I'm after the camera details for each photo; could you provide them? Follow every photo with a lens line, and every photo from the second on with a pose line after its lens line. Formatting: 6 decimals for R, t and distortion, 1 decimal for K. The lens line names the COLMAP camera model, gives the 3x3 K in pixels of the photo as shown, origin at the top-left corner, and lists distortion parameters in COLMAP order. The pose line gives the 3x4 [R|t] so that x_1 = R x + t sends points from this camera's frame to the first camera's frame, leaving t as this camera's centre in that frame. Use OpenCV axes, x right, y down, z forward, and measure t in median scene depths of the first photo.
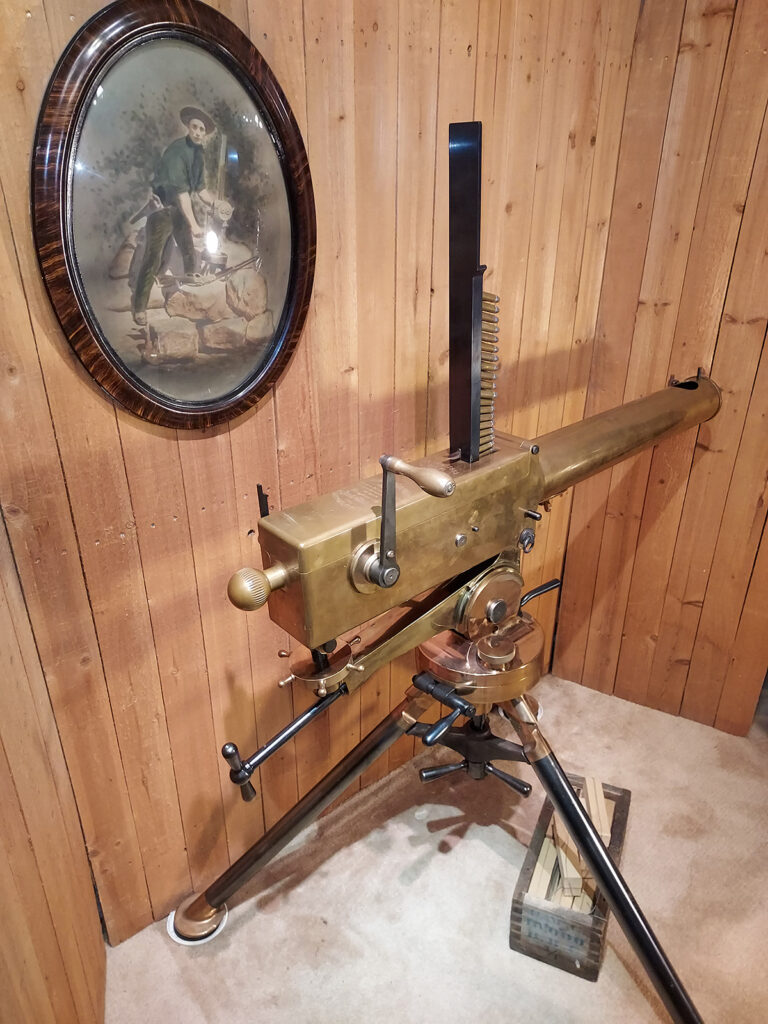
lens RADIAL K [[757.0, 0, 384.0], [0, 757.0, 512.0], [0, 0, 1]] dist [0.006657, -0.003010]
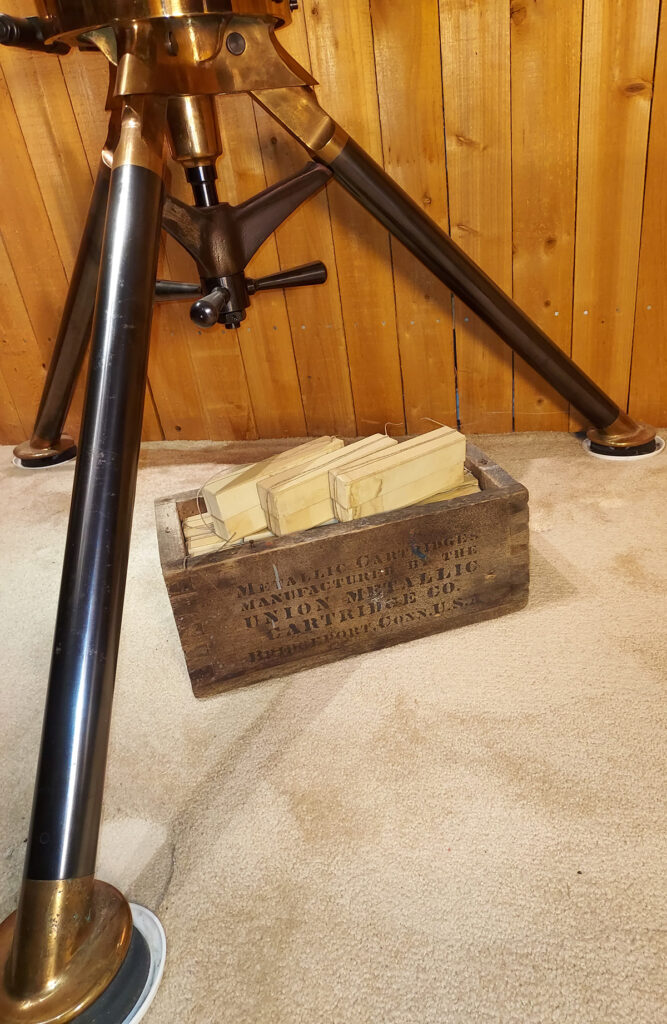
lens RADIAL K [[734.5, 0, 386.3], [0, 734.5, 532.3], [0, 0, 1]] dist [0.053491, -0.002923]
pose [[0.667220, 0.329527, -0.668004, 0.885126], [-0.254909, 0.943683, 0.210910, 0.496007], [0.699885, 0.029557, 0.713644, 0.967300]]
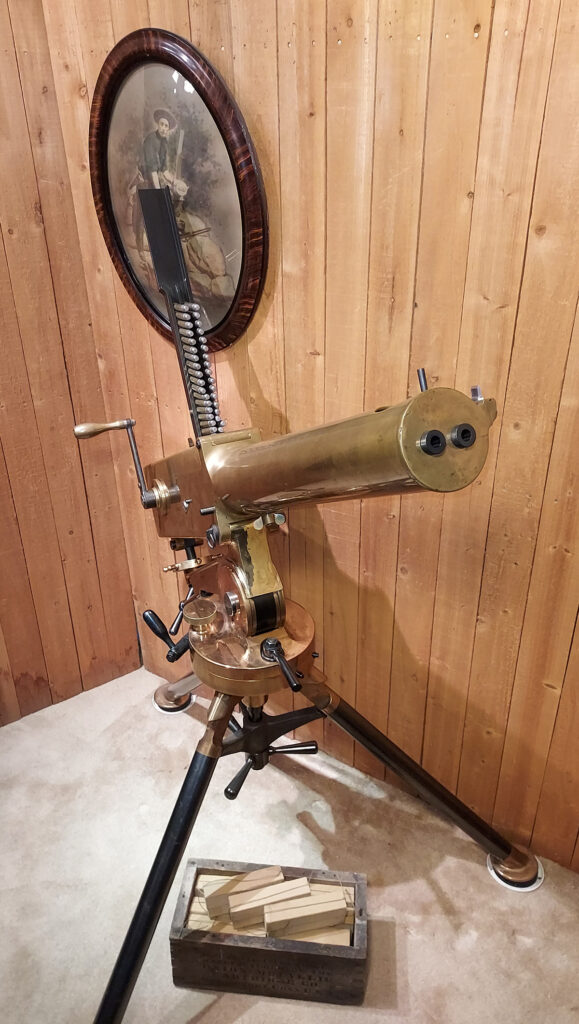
lens RADIAL K [[734.5, 0, 289.5], [0, 734.5, 512.0], [0, 0, 1]] dist [0.048054, -0.071314]
pose [[0.307376, 0.458458, -0.833868, 1.145306], [-0.417439, 0.852438, 0.314793, -0.389772], [0.855140, 0.251329, 0.453397, 0.699331]]
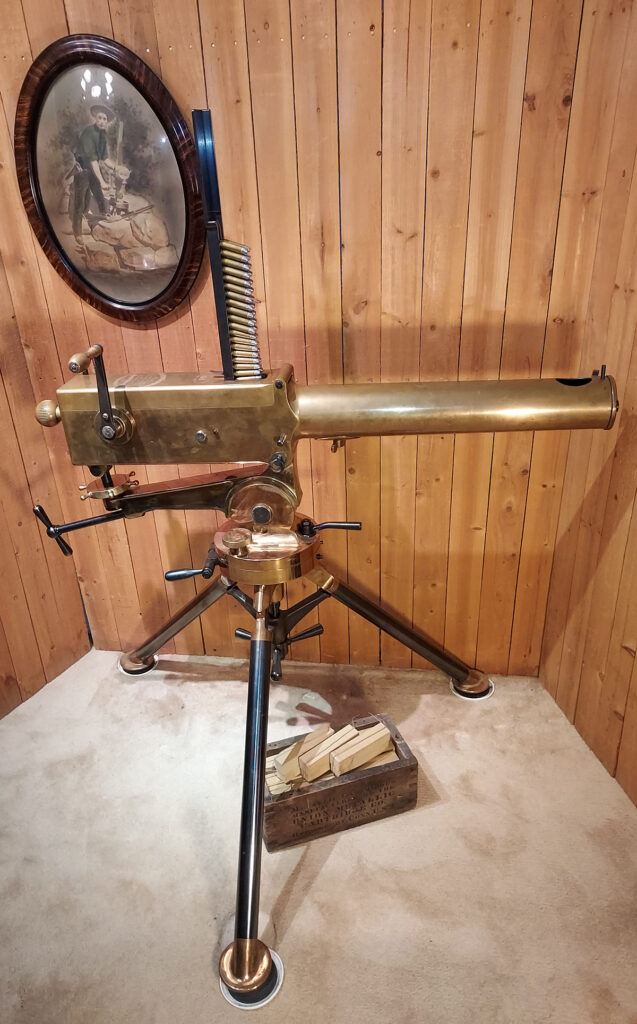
lens RADIAL K [[733.8, 0, 284.3], [0, 733.8, 516.5], [0, 0, 1]] dist [0.003390, 0.000135]
pose [[0.657290, 0.330141, -0.677479, 1.187177], [-0.287962, 0.940753, 0.179056, -0.103868], [0.696454, 0.077397, 0.713415, 0.224115]]
